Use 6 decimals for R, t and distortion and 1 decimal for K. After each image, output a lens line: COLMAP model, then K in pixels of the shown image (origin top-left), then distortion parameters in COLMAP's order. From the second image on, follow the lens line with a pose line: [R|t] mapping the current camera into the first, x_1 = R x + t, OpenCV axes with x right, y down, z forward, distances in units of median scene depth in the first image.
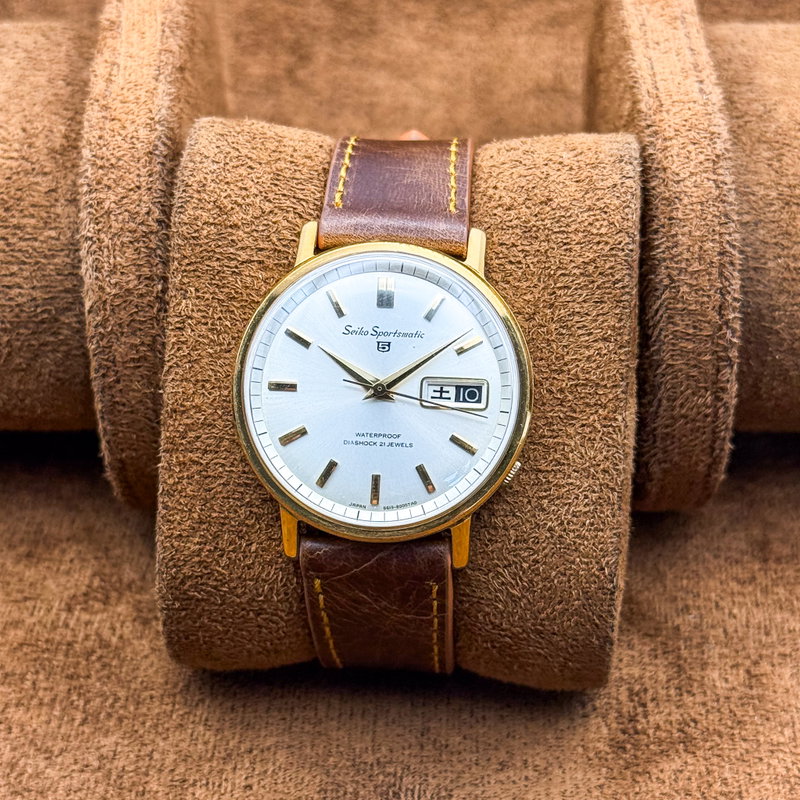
lens RADIAL K [[2029.2, 0, 395.4], [0, 2029.2, 402.7], [0, 0, 1]] dist [0.278412, -0.619099]
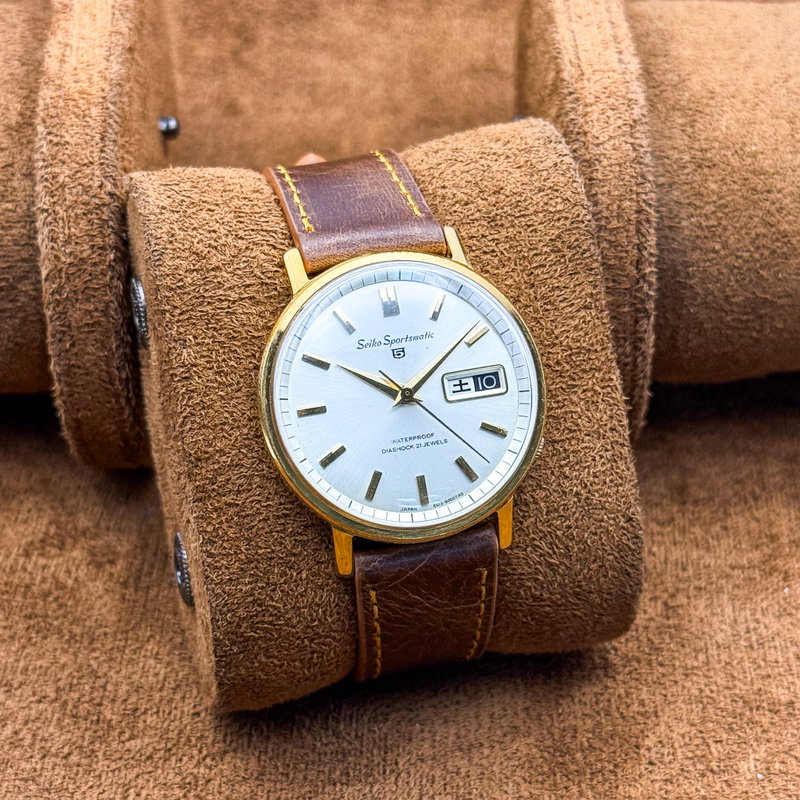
lens RADIAL K [[2029.2, 0, 395.4], [0, 2029.2, 402.7], [0, 0, 1]] dist [0.278412, -0.619099]
pose [[0.947410, -0.201269, 0.248806, -0.260964], [0.206185, 0.978492, 0.006422, -0.009761], [-0.244747, 0.045216, 0.968532, 0.003696]]
